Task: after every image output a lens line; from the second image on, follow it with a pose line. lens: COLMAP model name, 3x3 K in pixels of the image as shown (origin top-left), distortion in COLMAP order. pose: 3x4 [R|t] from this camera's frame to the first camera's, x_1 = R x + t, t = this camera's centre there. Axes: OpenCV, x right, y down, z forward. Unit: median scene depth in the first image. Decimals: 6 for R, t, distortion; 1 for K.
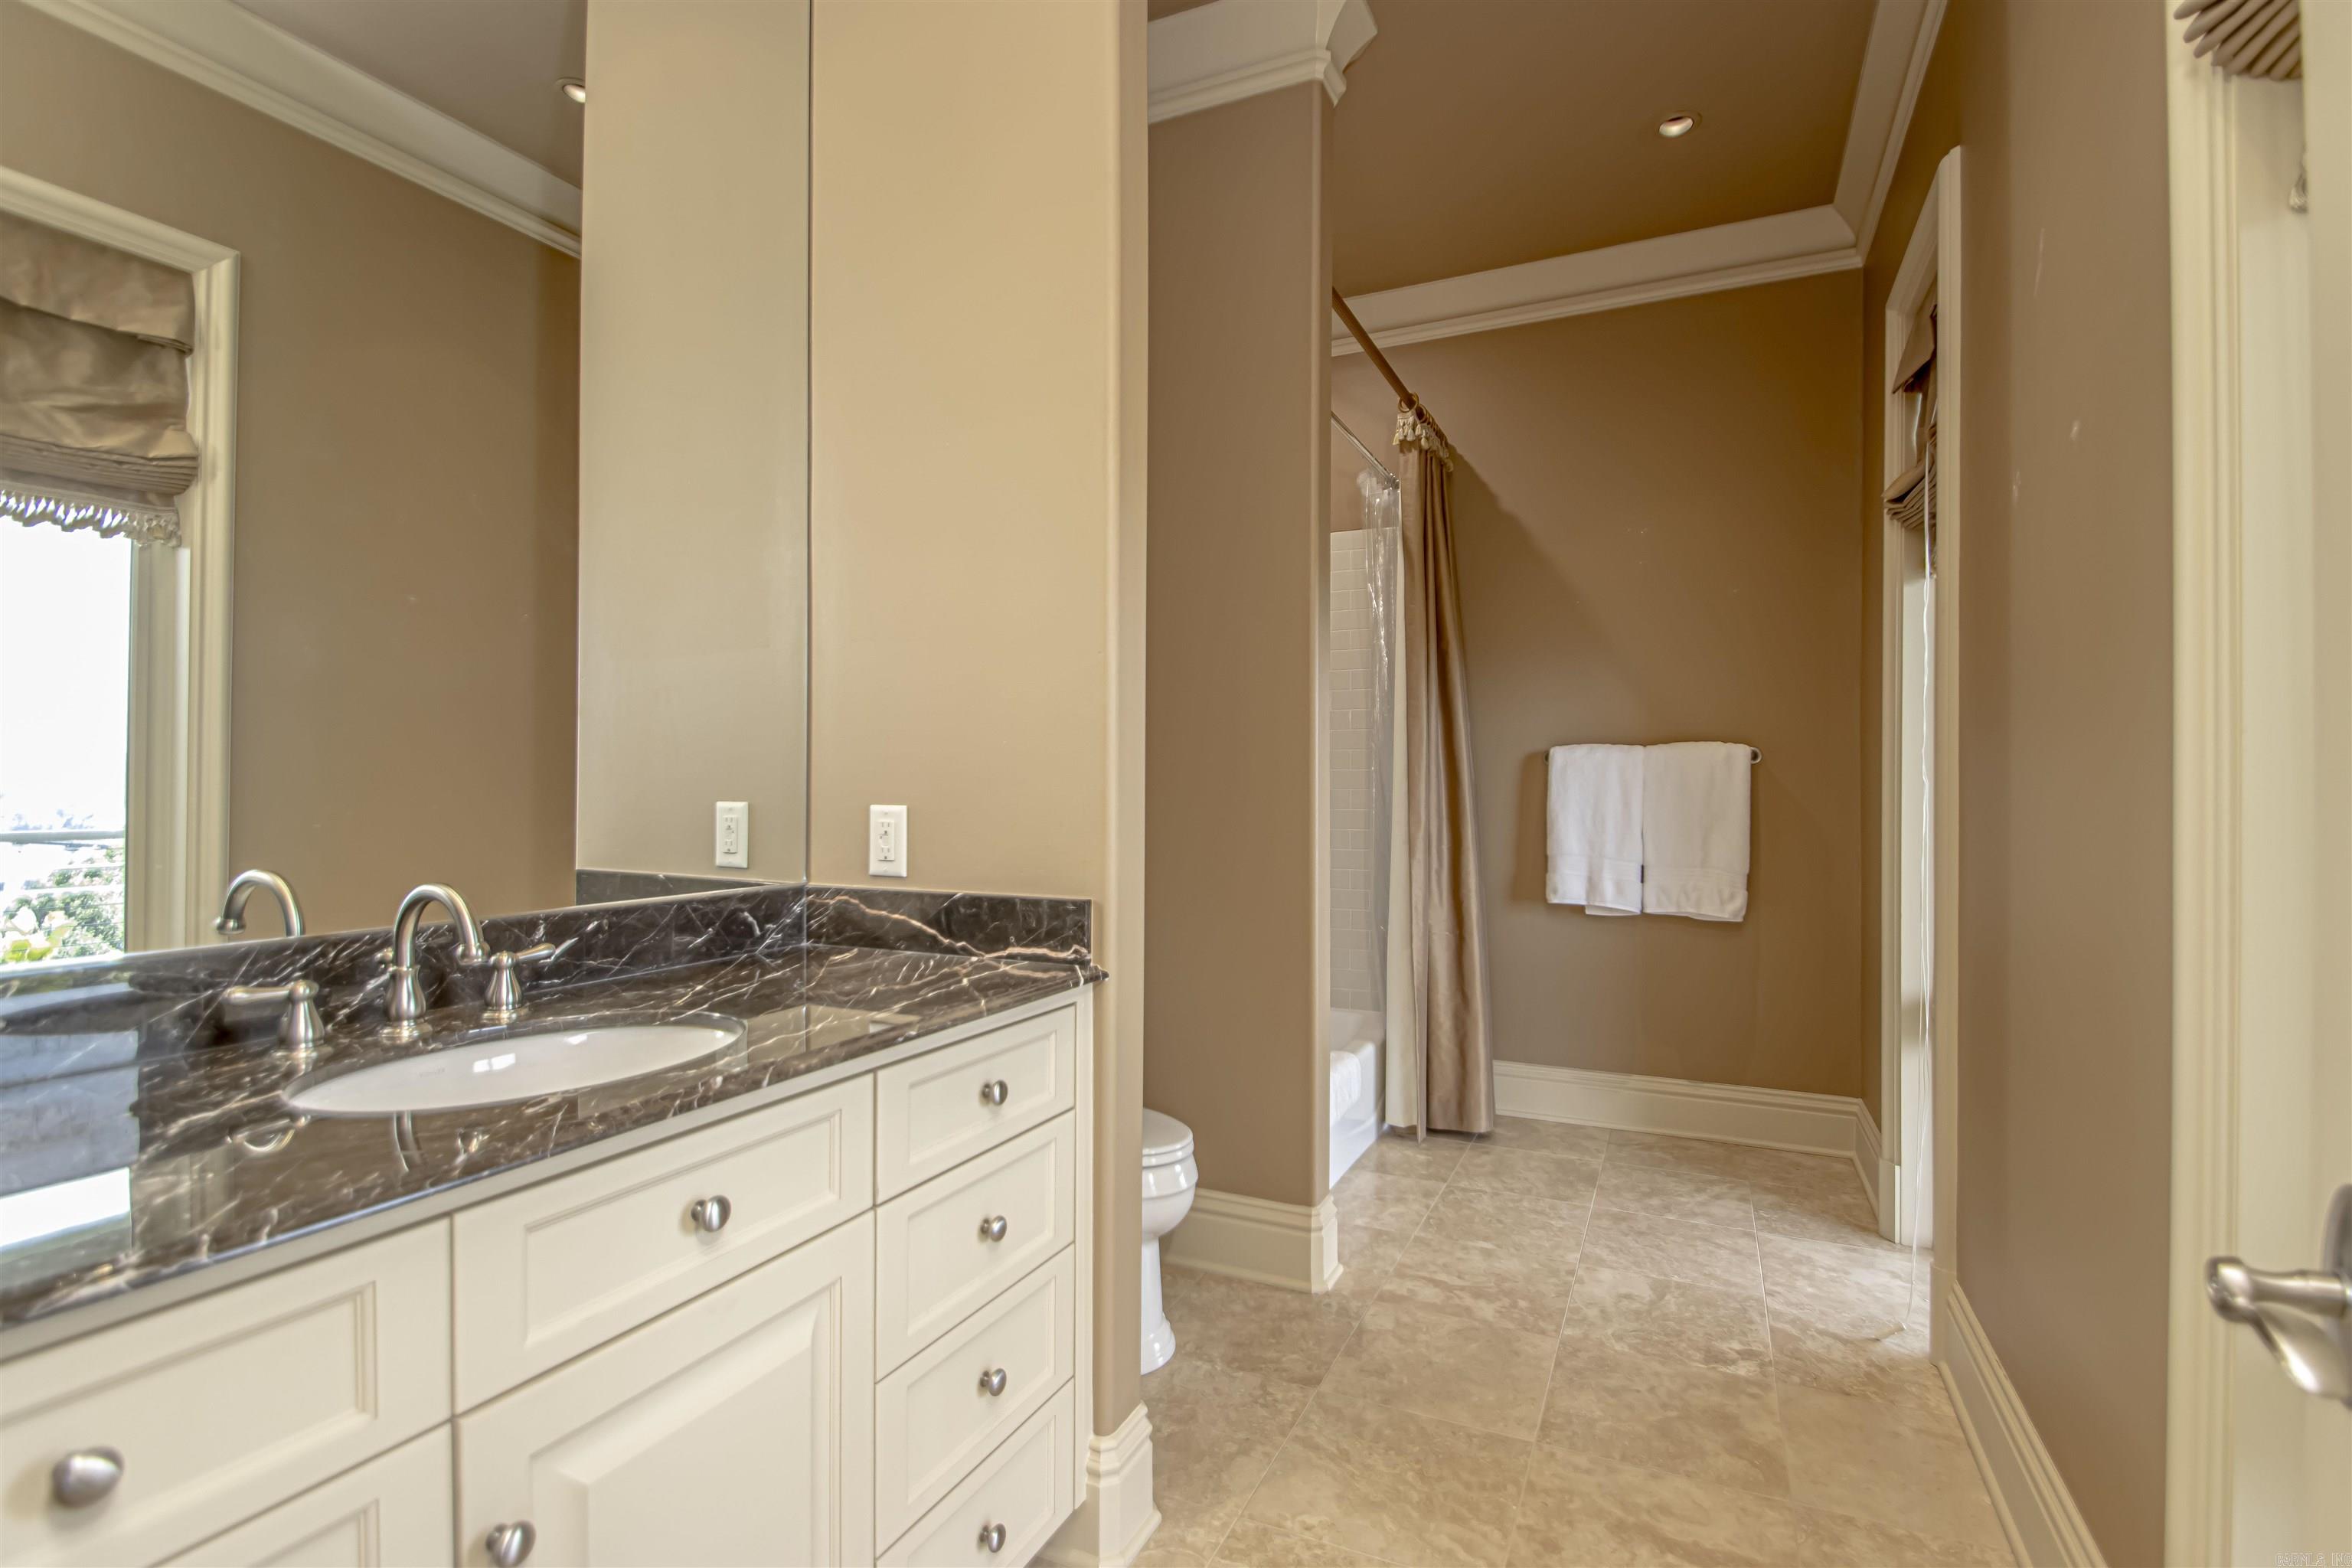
lens RADIAL K [[1120.1, 0, 1171.6], [0, 1120.1, 790.7], [0, 0, 1]] dist [0.012808, -0.001557]
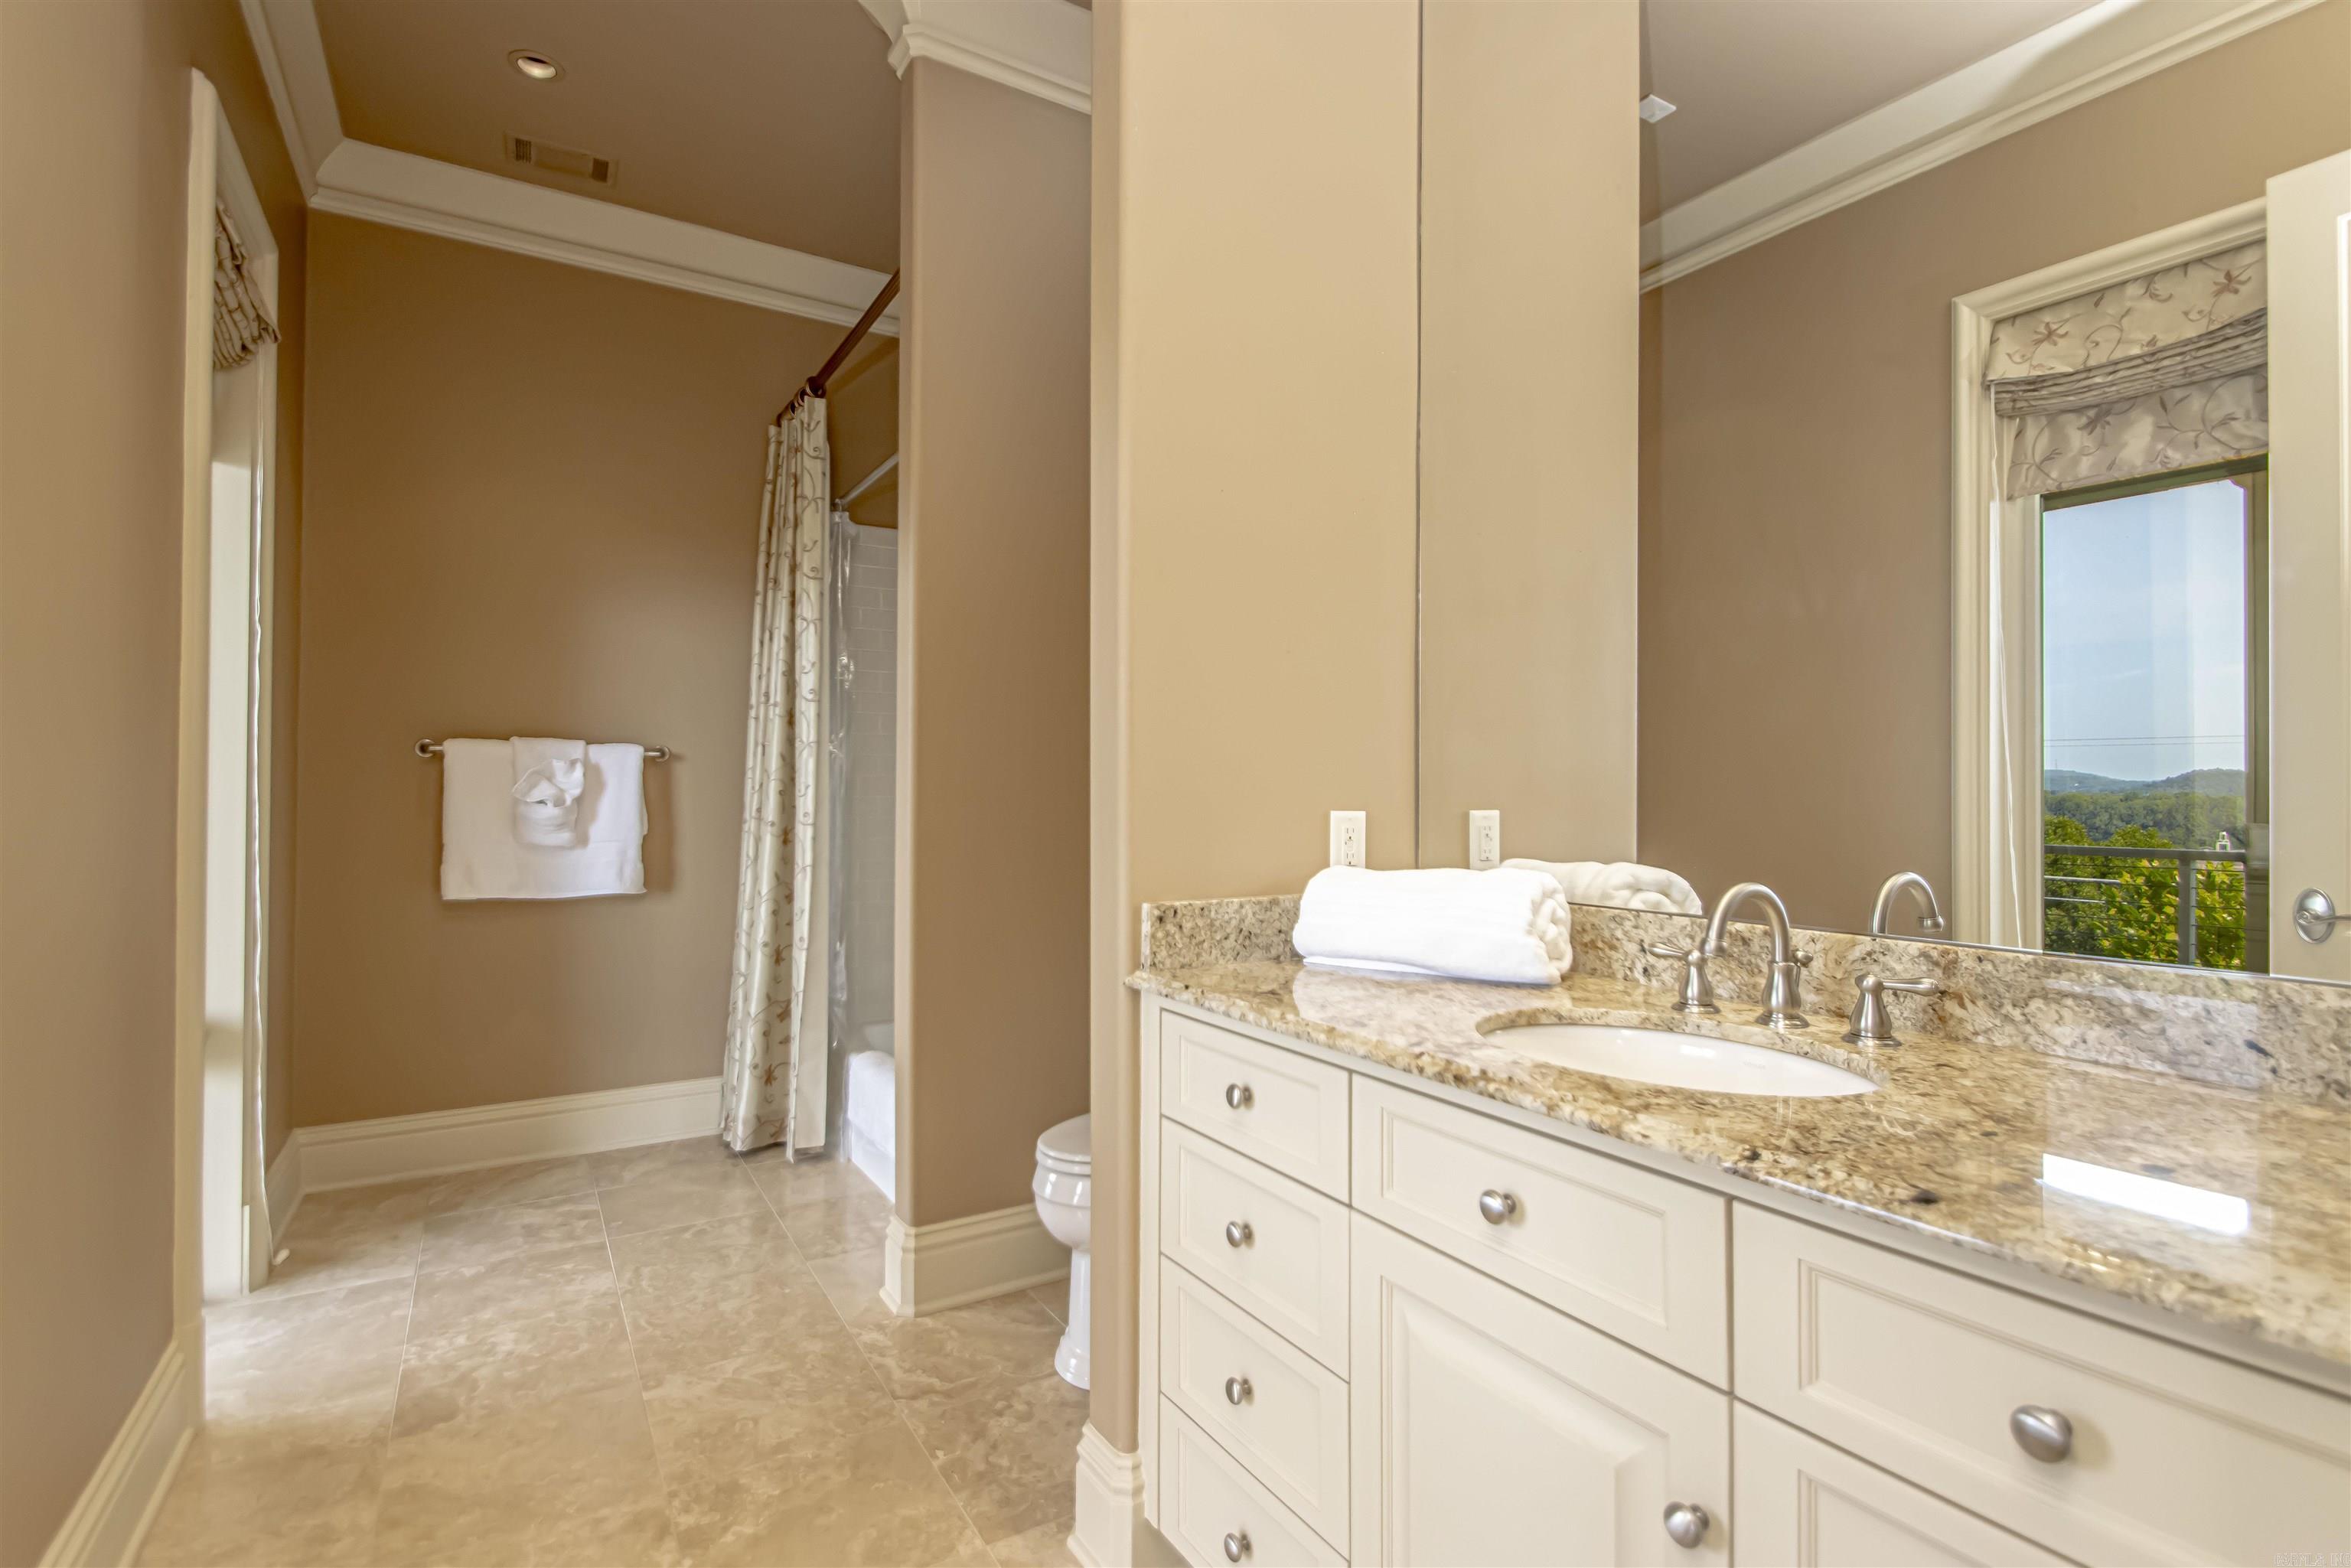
lens RADIAL K [[1119.5, 0, 1173.7], [0, 1119.5, 778.2], [0, 0, 1]] dist [0.012808, -0.001557]
pose [[-0.560963, -0.018083, -0.827643, 0.652016], [-0.006236, 0.999825, -0.017619, 0.001677], [0.827817, -0.004723, -0.560978, 1.392901]]
